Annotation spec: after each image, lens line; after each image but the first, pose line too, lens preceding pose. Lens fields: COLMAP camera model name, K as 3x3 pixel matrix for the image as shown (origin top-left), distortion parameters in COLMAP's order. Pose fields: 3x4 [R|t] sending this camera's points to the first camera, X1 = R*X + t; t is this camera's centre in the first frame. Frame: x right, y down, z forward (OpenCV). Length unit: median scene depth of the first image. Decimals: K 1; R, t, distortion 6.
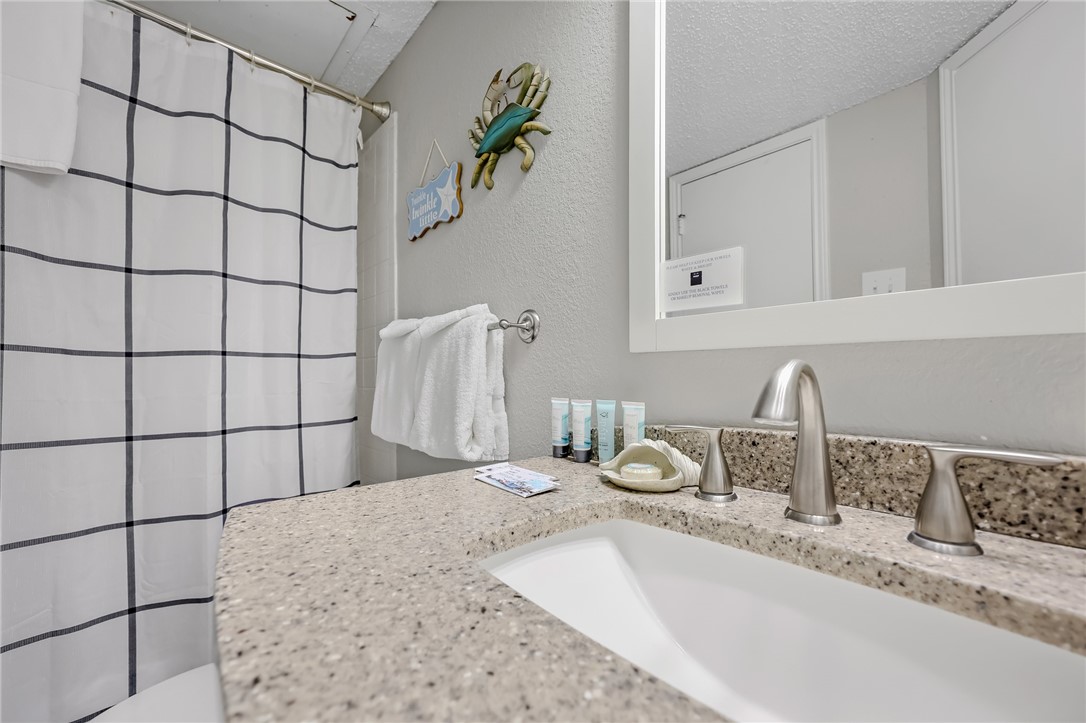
lens RADIAL K [[440.7, 0, 546.9], [0, 440.7, 365.3], [0, 0, 1]] dist [-0.001166, 0.000013]
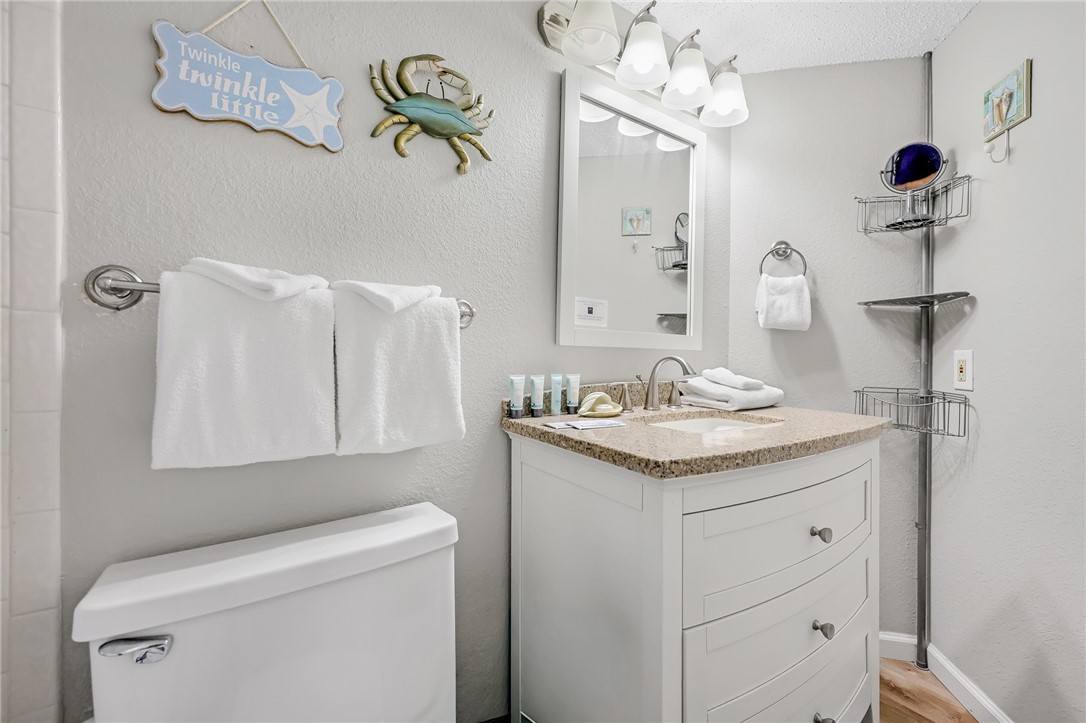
lens RADIAL K [[440.7, 0, 546.9], [0, 440.7, 365.3], [0, 0, 1]] dist [-0.001166, 0.000013]
pose [[0.143636, 0.002079, 0.989628, -1.399193], [-0.031685, 0.999495, 0.002499, 0.042656], [-0.989123, -0.031715, 0.143629, 0.762163]]
